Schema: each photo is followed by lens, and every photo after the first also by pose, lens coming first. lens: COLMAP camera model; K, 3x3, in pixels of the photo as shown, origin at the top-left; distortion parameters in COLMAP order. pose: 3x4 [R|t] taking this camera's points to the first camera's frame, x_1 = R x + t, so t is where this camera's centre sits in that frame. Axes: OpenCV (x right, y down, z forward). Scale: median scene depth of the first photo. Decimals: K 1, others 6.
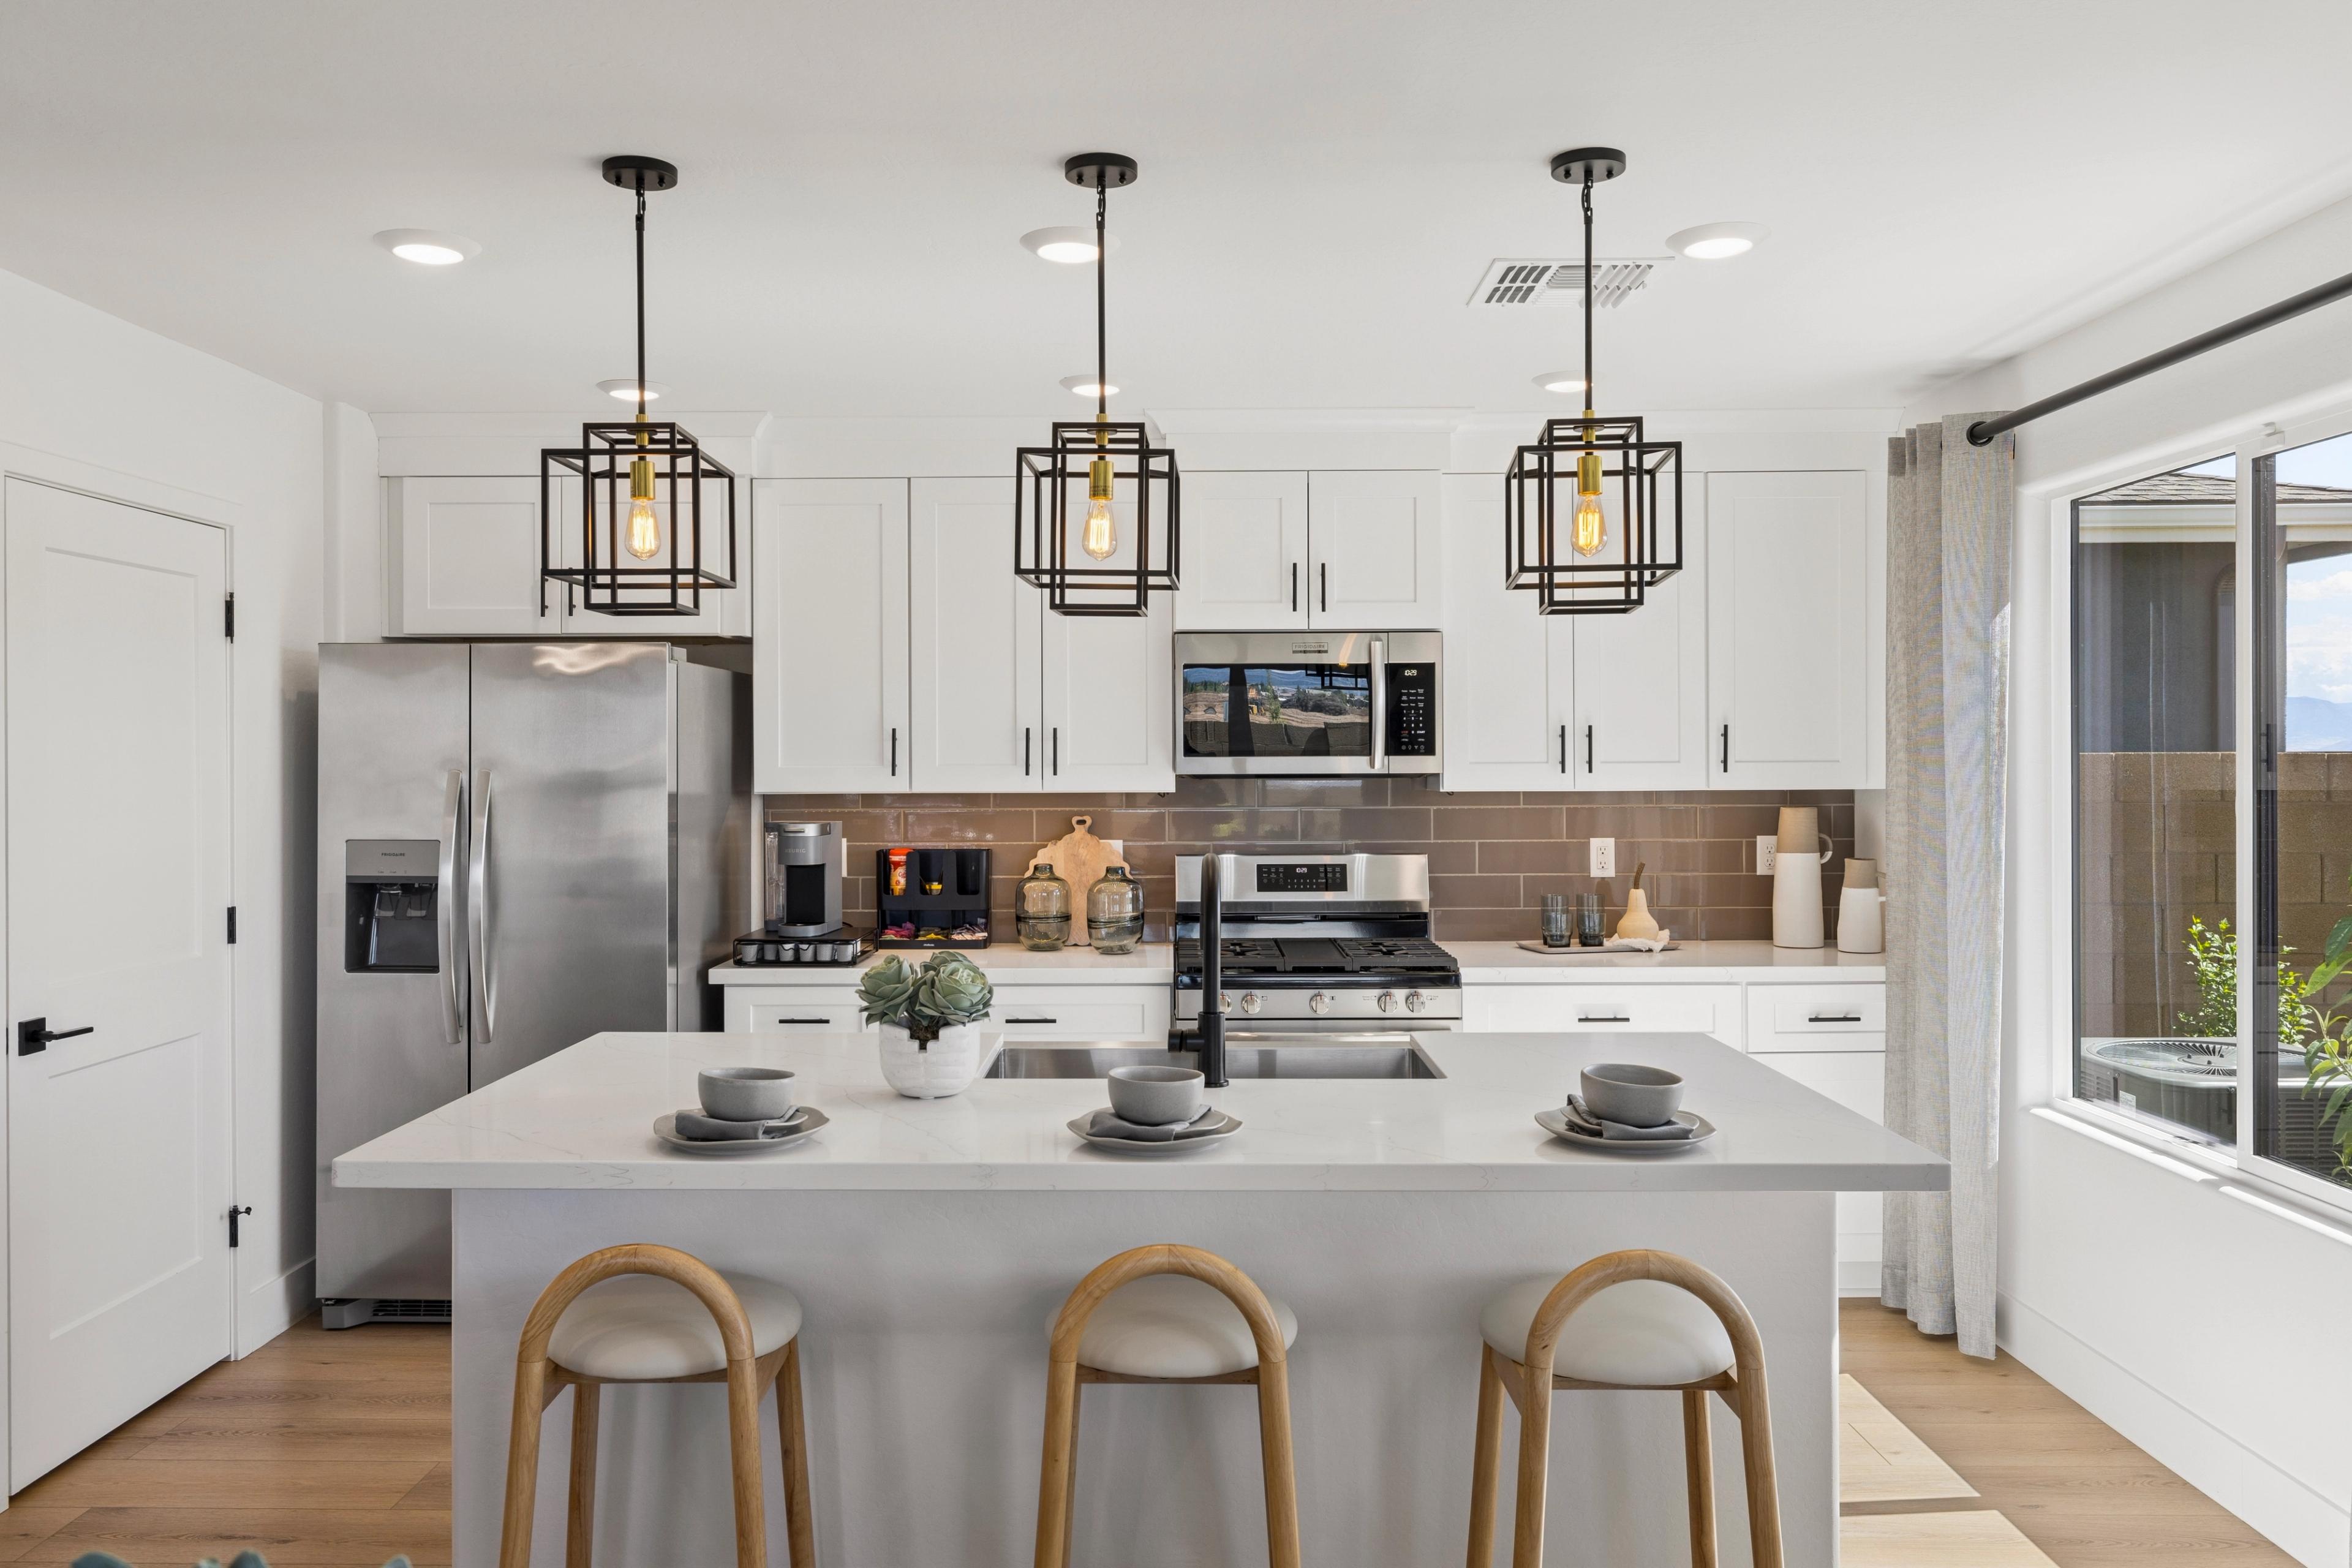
lens RADIAL K [[1719.0, 0, 1176.7], [0, 1719.0, 757.7], [0, 0, 1]] dist [-0.003031, 0.002085]
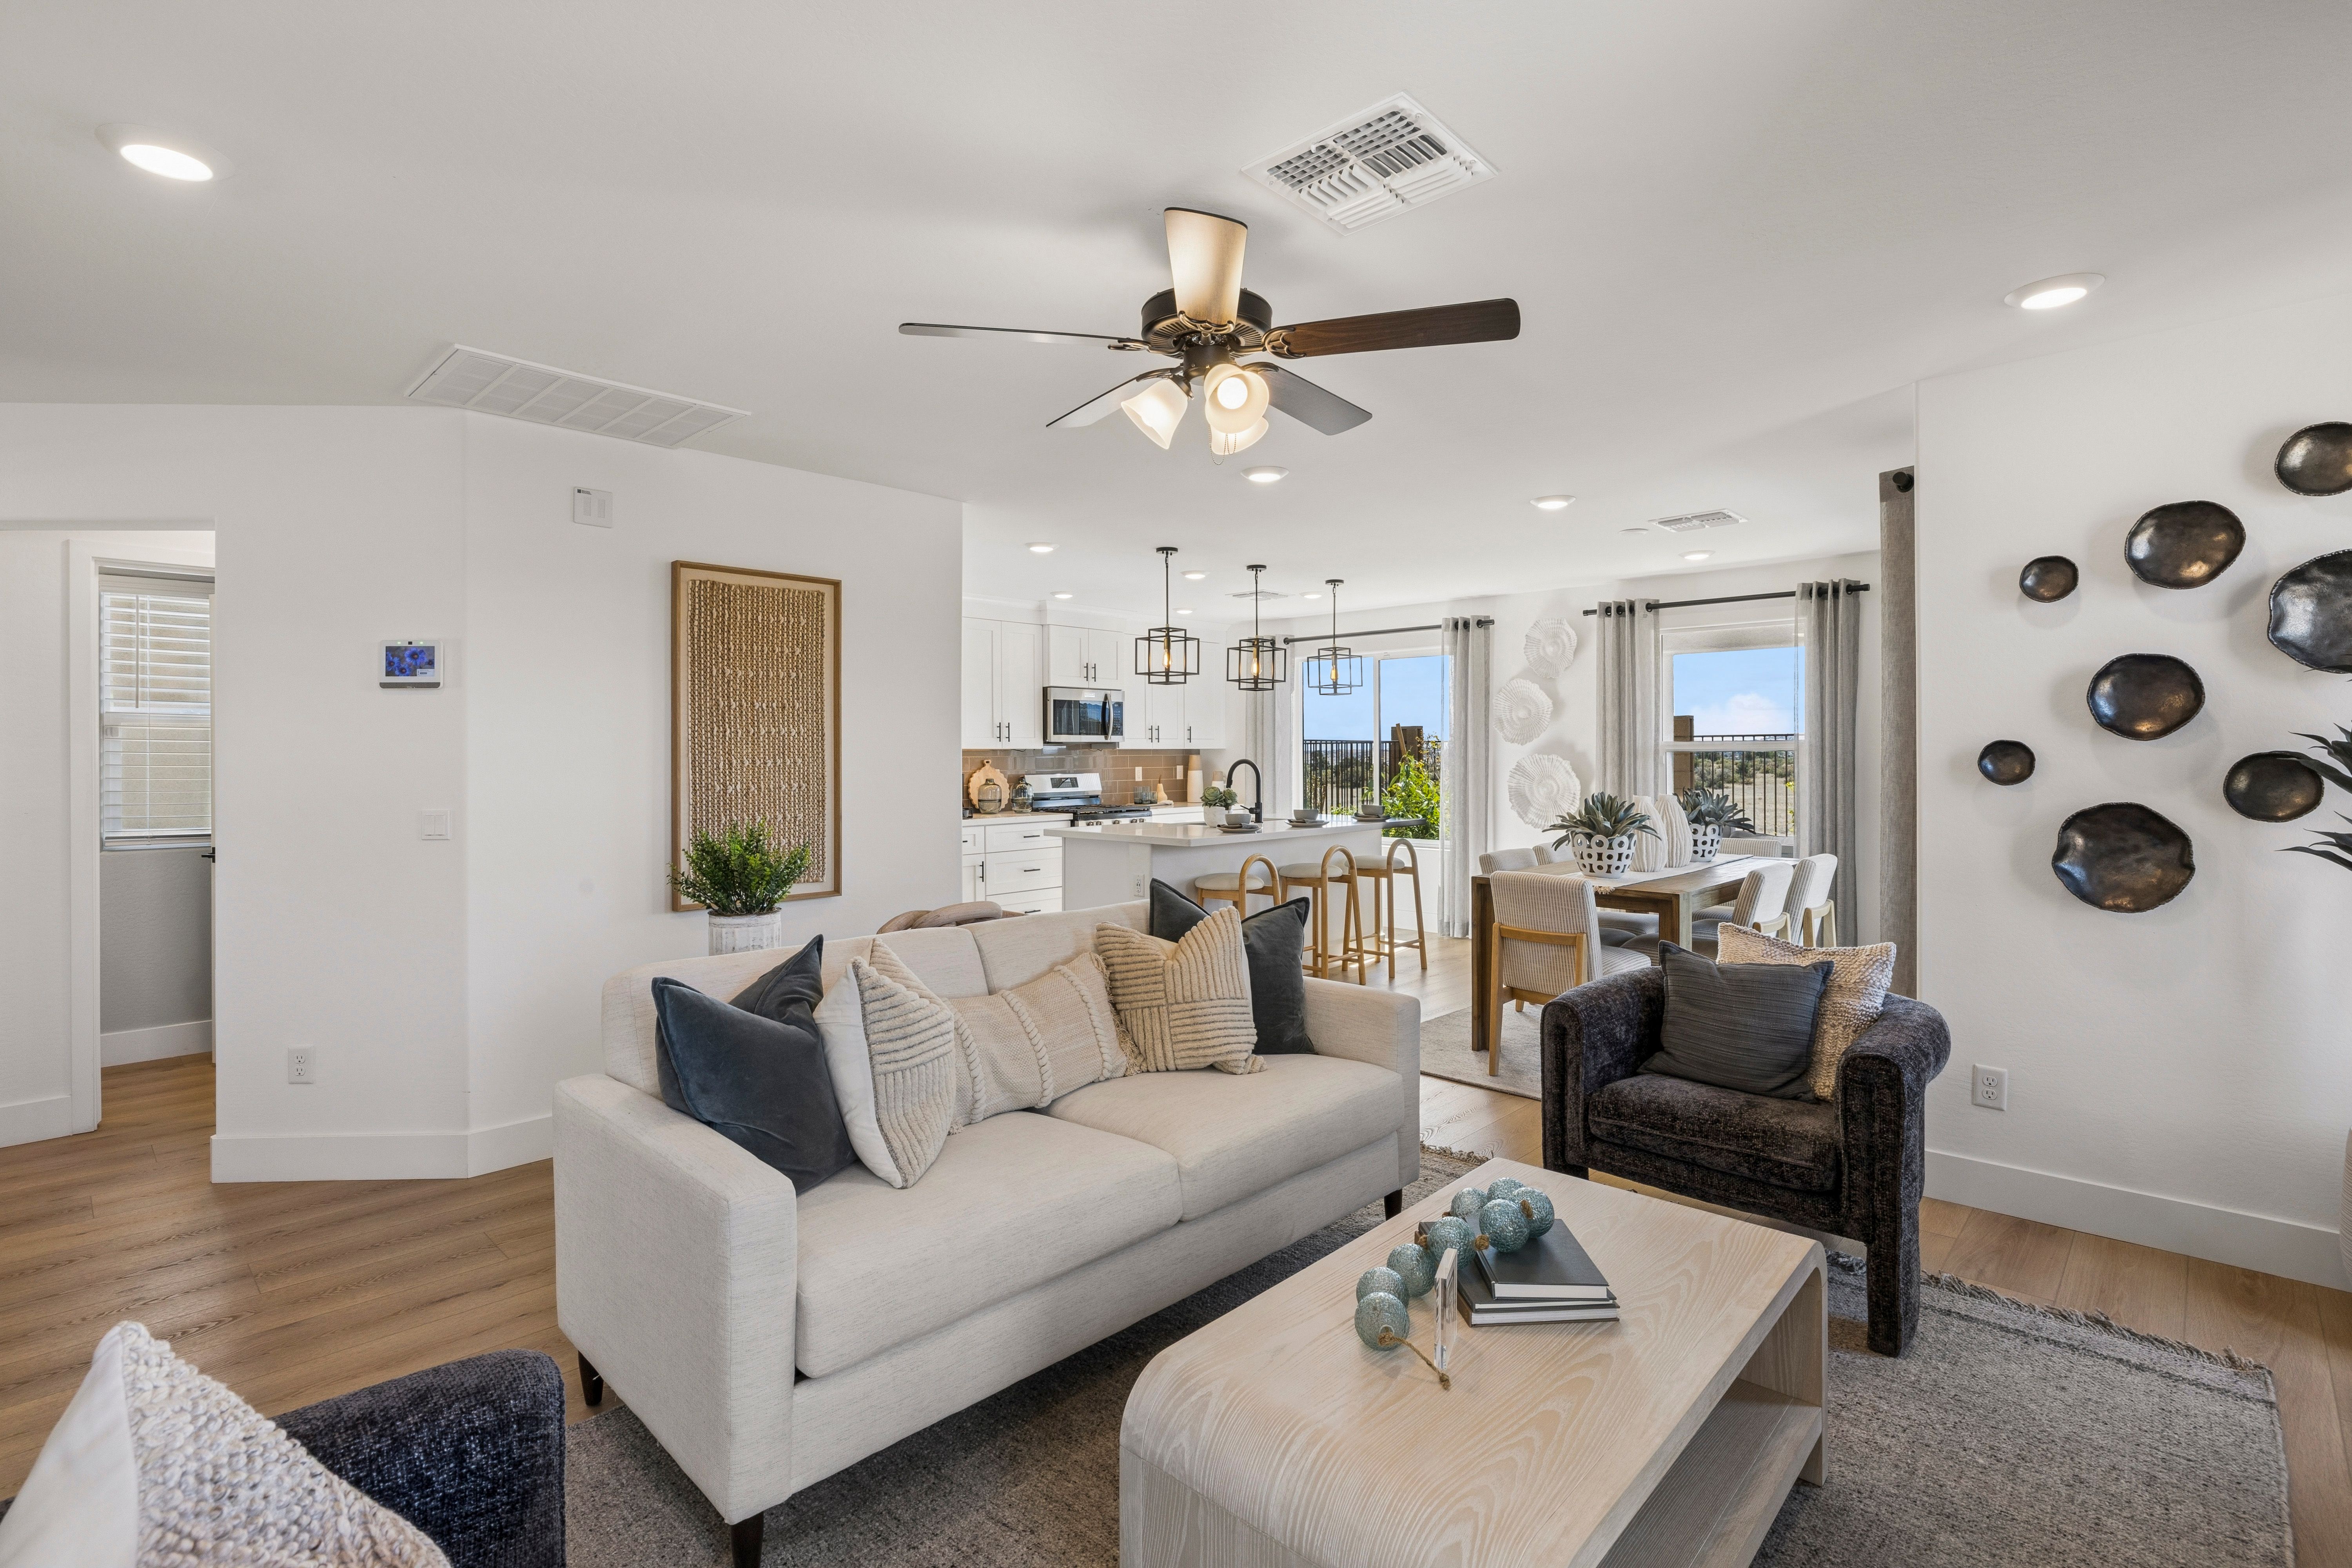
lens RADIAL K [[1035.3, 0, 1179.0], [0, 1035.3, 750.2], [0, 0, 1]] dist [0.002008, 0.000192]
pose [[0.683574, 0.004275, 0.729868, -1.002656], [-0.000160, 0.999984, -0.005707, 0.031425], [-0.729881, 0.003784, 0.683564, -0.205963]]
